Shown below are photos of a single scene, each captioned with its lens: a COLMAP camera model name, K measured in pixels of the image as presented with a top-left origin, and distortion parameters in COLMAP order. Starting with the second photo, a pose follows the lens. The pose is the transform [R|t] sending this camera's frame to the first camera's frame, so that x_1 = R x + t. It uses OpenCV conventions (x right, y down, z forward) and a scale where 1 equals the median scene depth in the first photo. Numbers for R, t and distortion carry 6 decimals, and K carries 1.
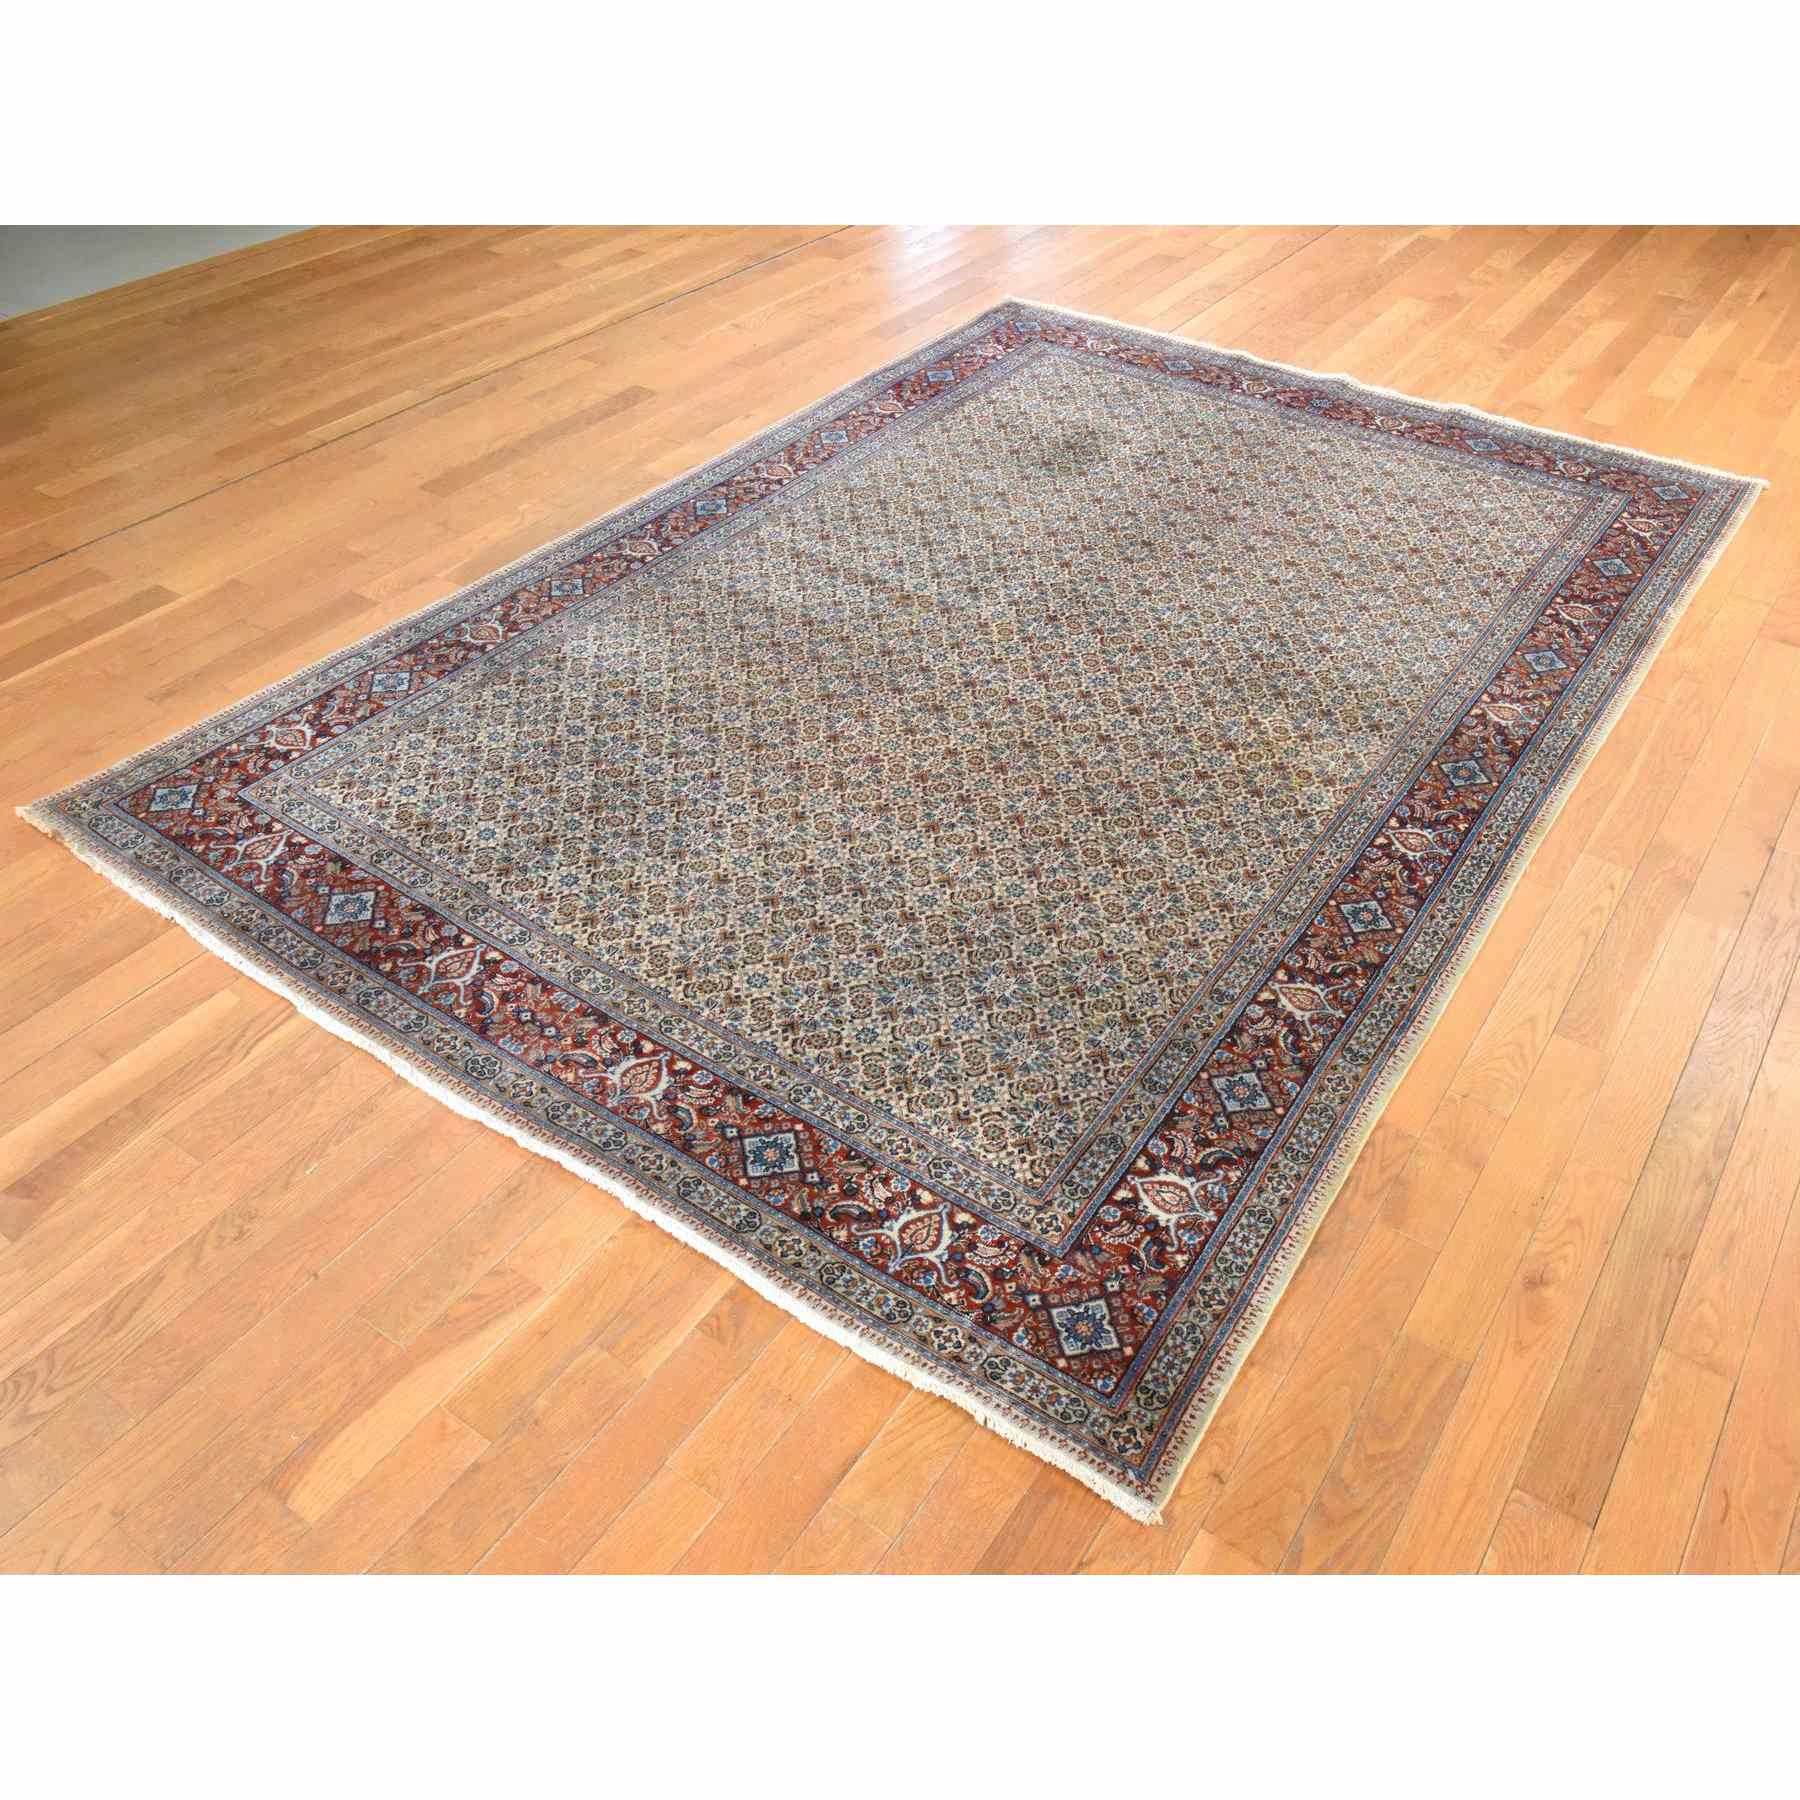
lens RADIAL K [[1519.0, 0, 900.0], [0, 1519.0, 900.0], [0, 0, 1]] dist [0.005913, 0.003346]
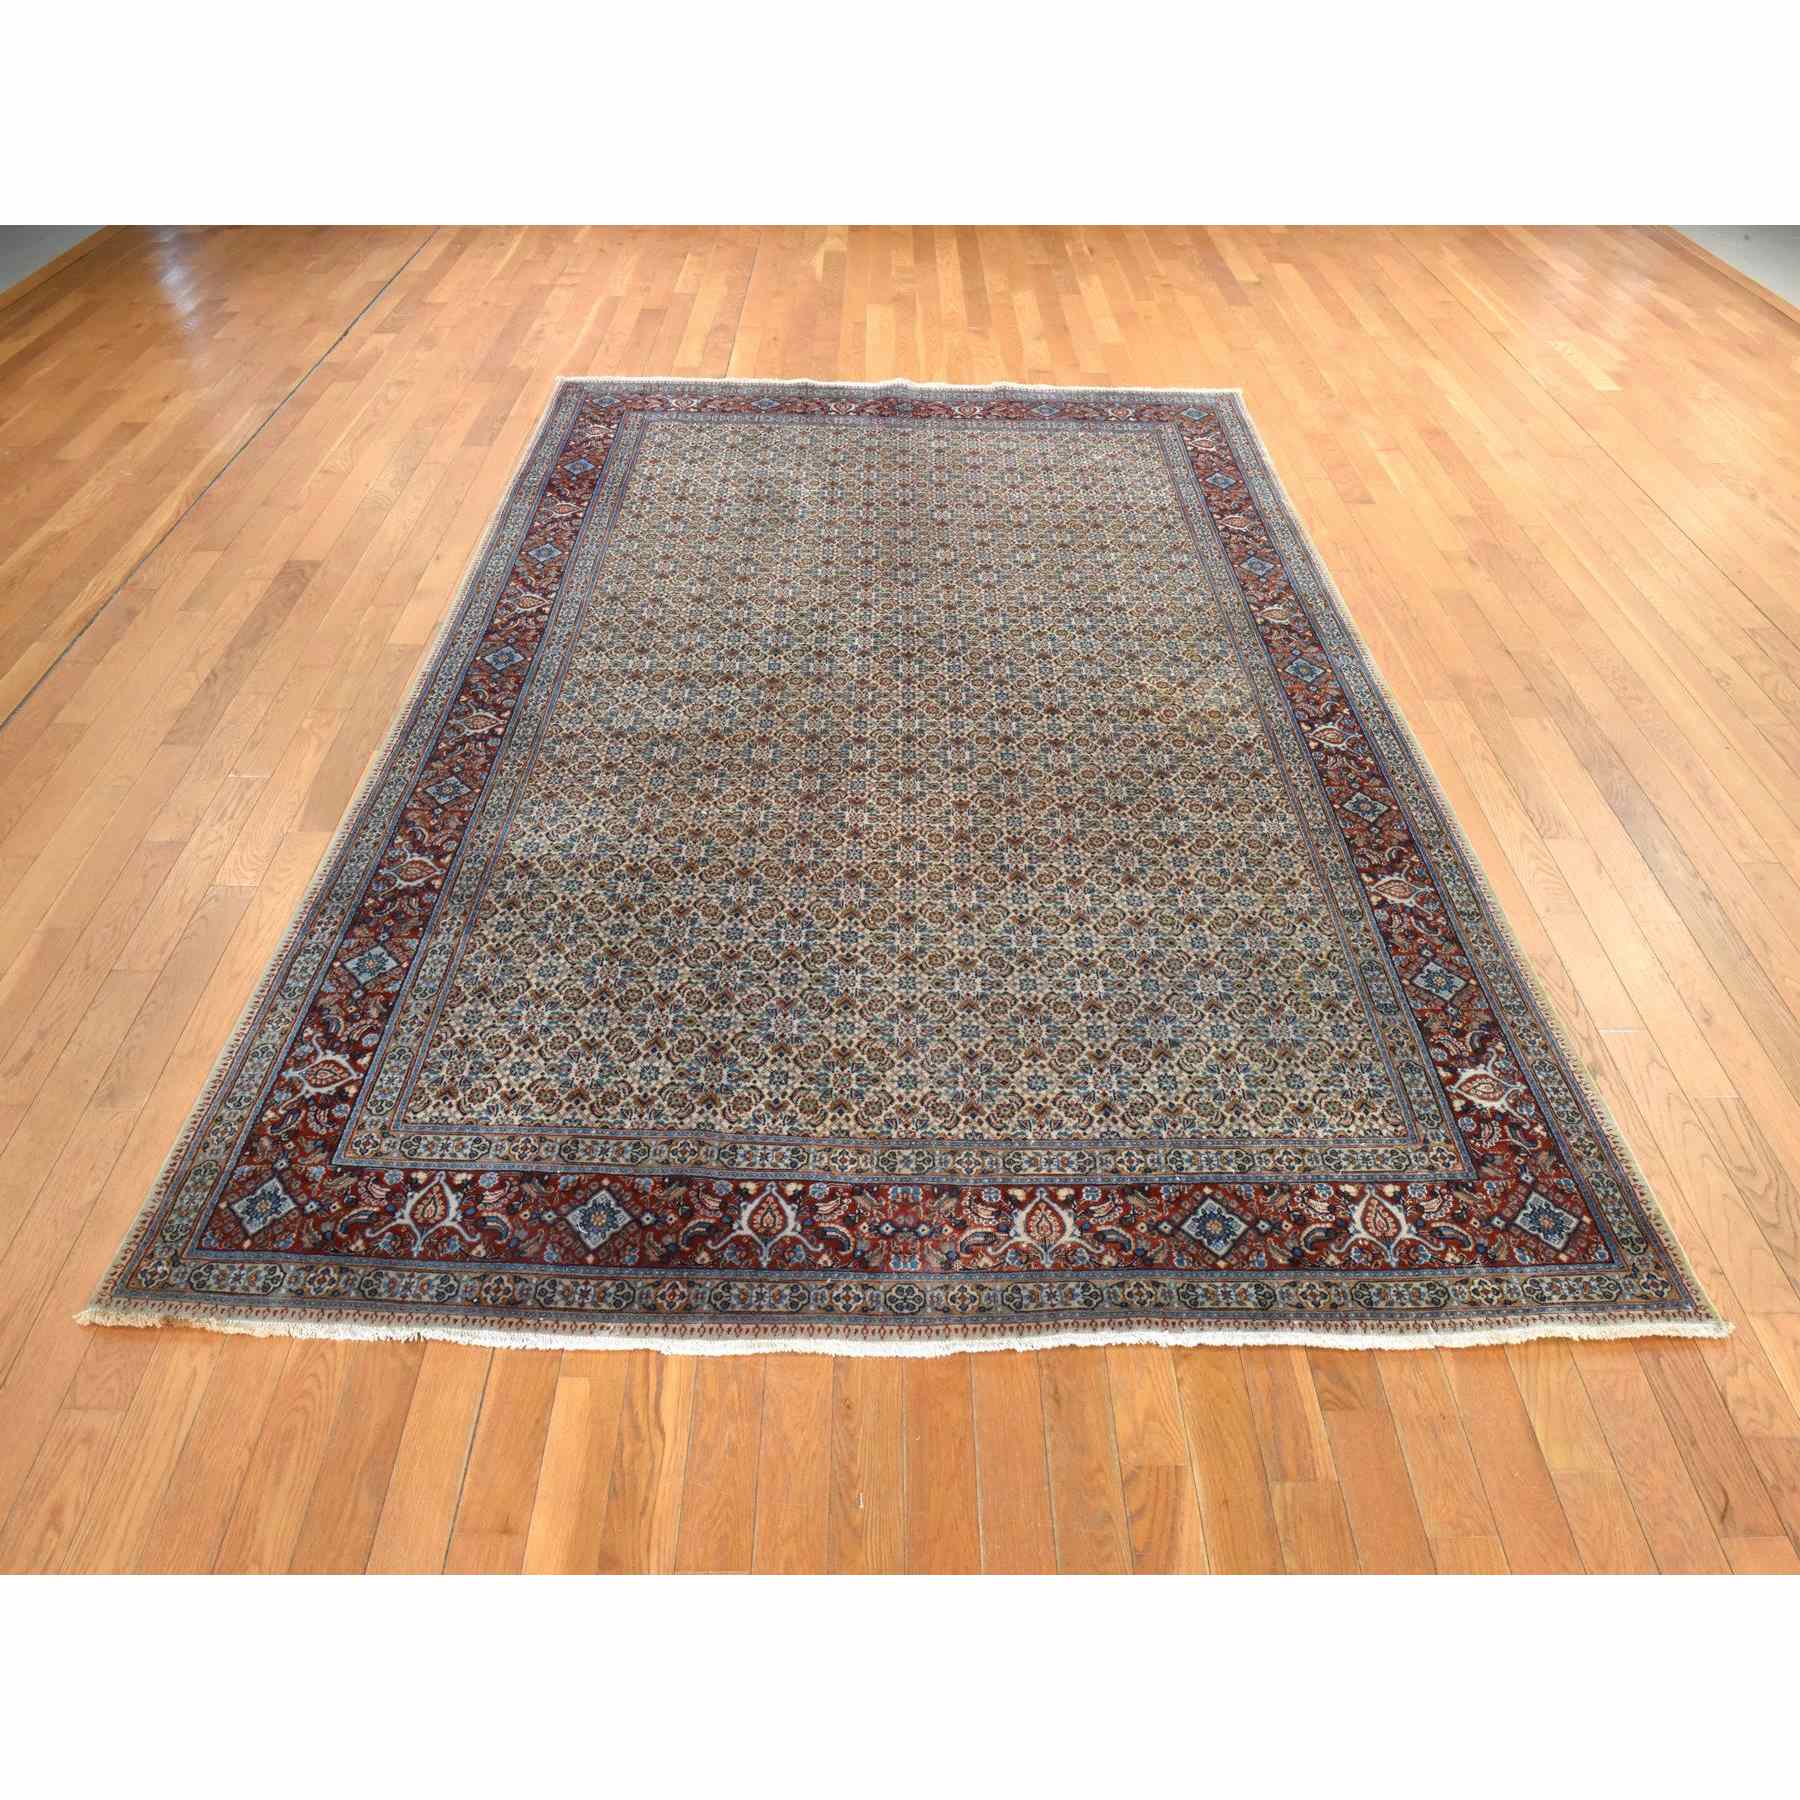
lens RADIAL K [[1276.0, 0, 898.4], [0, 1276.0, 876.7], [0, 0, 1]] dist [-0.025865, -0.005763]
pose [[0.816442, -0.387595, 0.428009, -0.423425], [0.367789, 0.920492, 0.132007, -0.194270], [-0.445144, 0.049641, 0.894082, 0.237954]]
